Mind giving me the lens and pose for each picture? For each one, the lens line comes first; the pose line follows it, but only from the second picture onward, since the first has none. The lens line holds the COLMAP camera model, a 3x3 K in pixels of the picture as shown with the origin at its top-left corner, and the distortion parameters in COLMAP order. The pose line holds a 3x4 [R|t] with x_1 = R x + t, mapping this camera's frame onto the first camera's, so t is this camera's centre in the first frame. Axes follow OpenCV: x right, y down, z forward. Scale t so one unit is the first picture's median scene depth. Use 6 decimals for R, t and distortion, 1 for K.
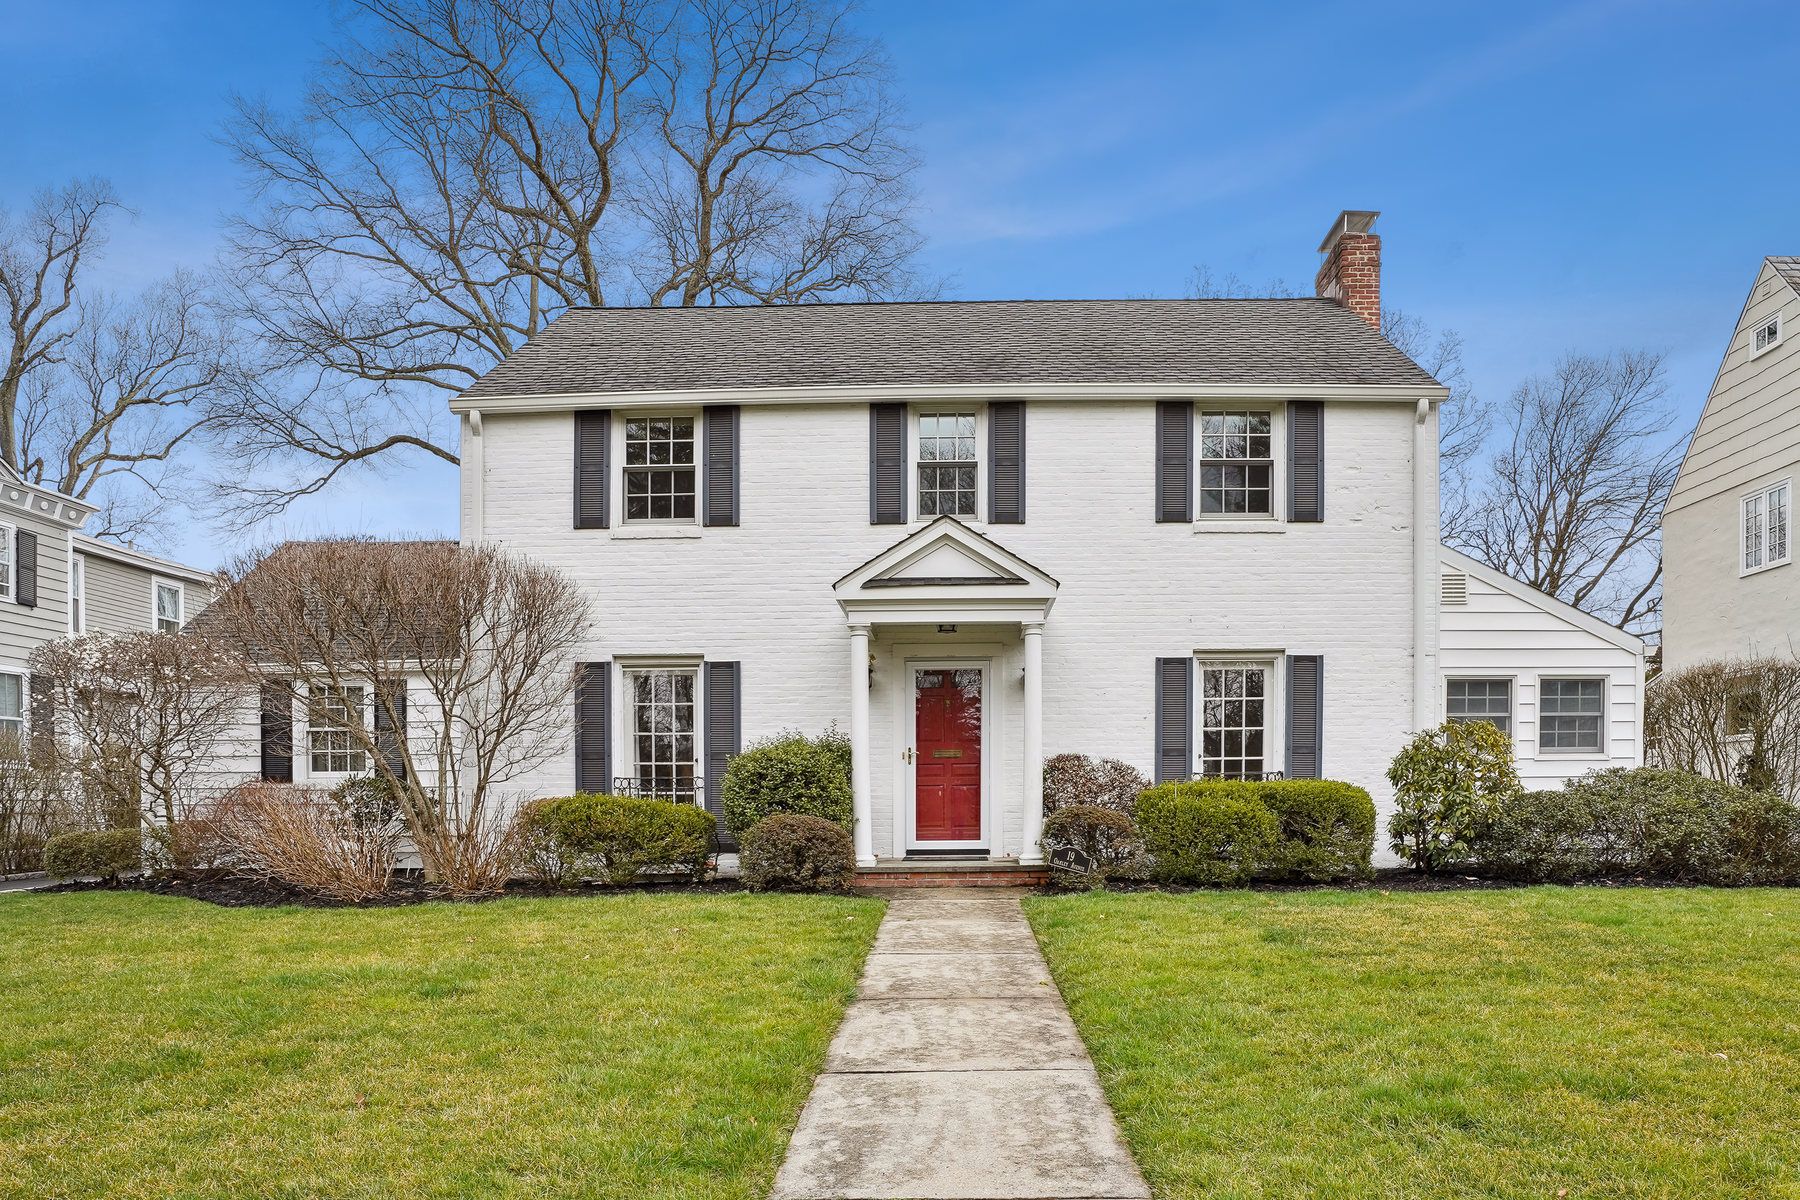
lens RADIAL K [[969.3, 0, 900.4], [0, 969.3, 726.7], [0, 0, 1]] dist [-0.045880, 0.000369]
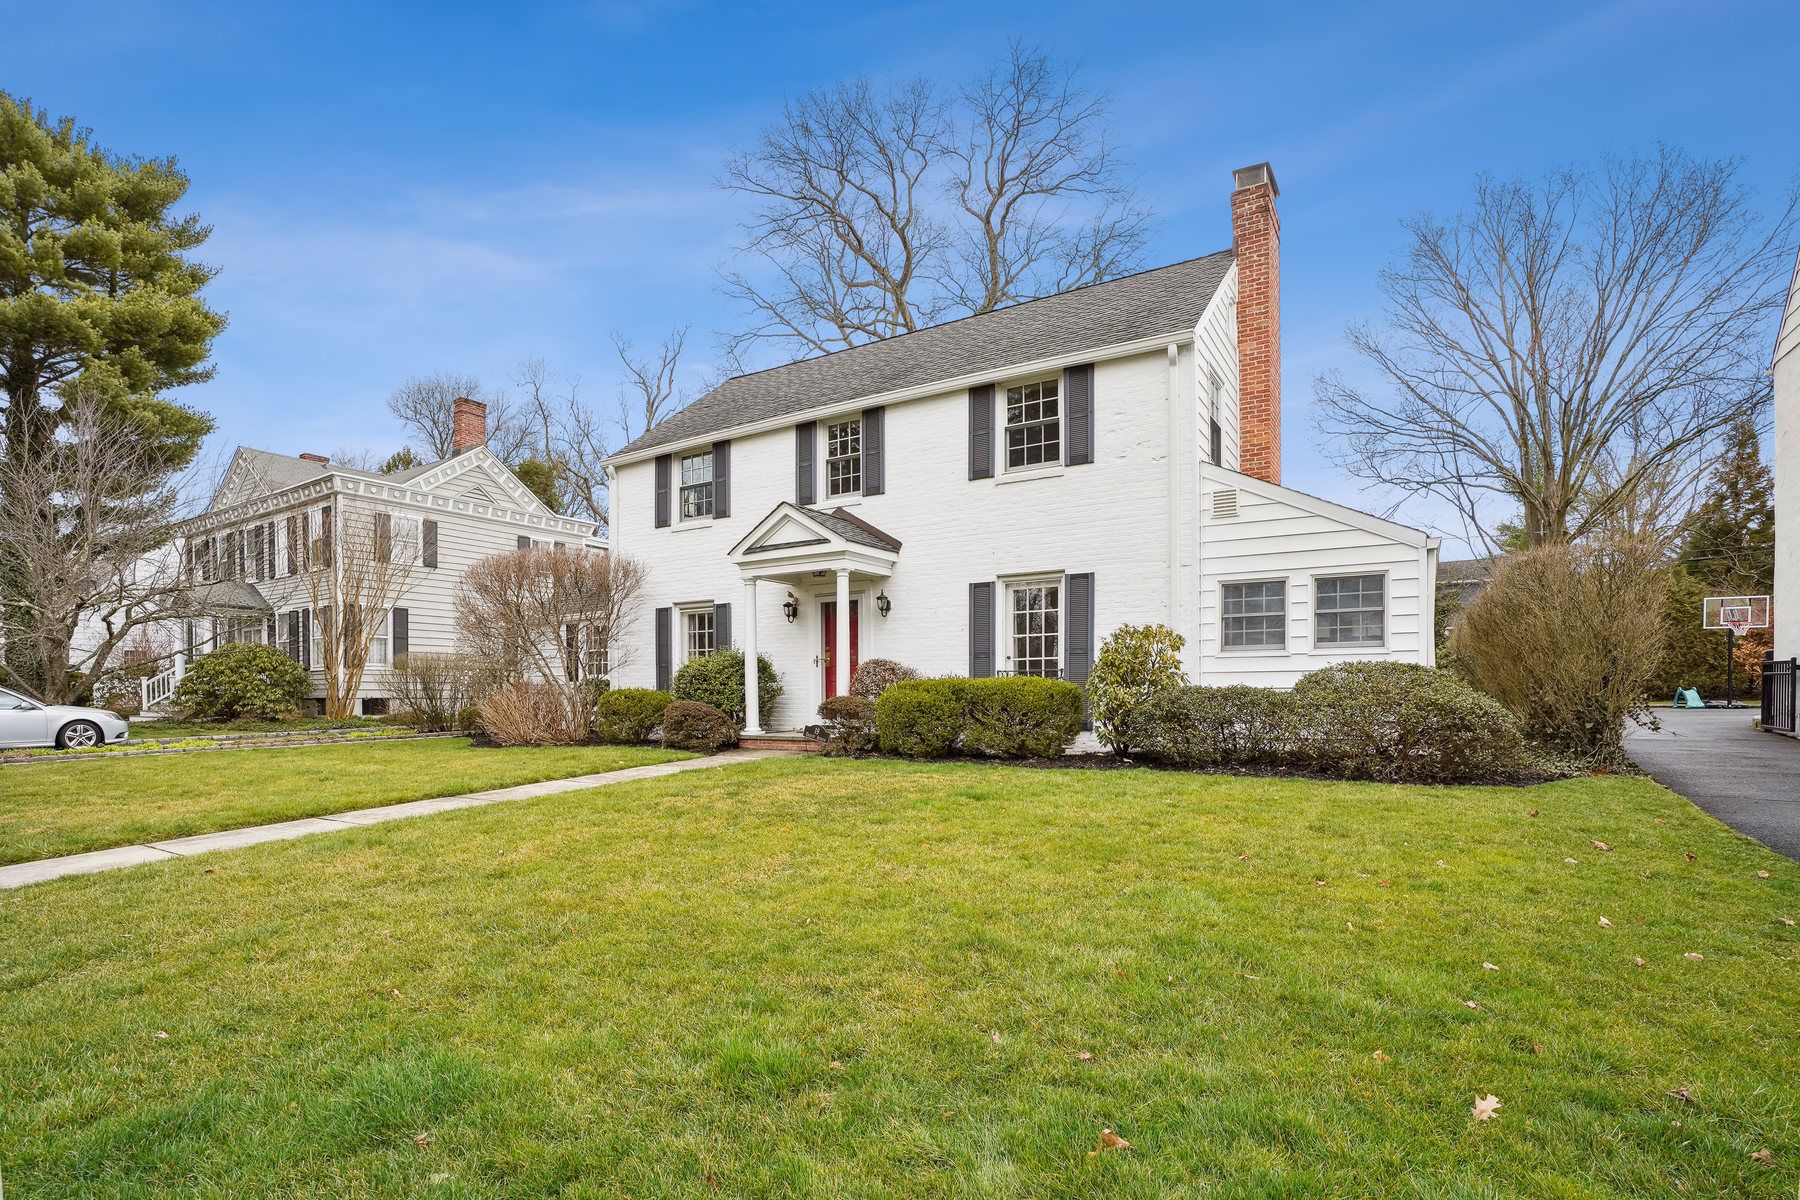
lens RADIAL K [[812.6, 0, 900.0], [0, 812.6, 600.0], [0, 0, 1]] dist [-0.068165, 0.025667]
pose [[0.868089, -0.052617, -0.493613, 0.712026], [0.036932, 0.998456, -0.041481, -0.006271], [0.495033, 0.017779, 0.868692, -0.006536]]
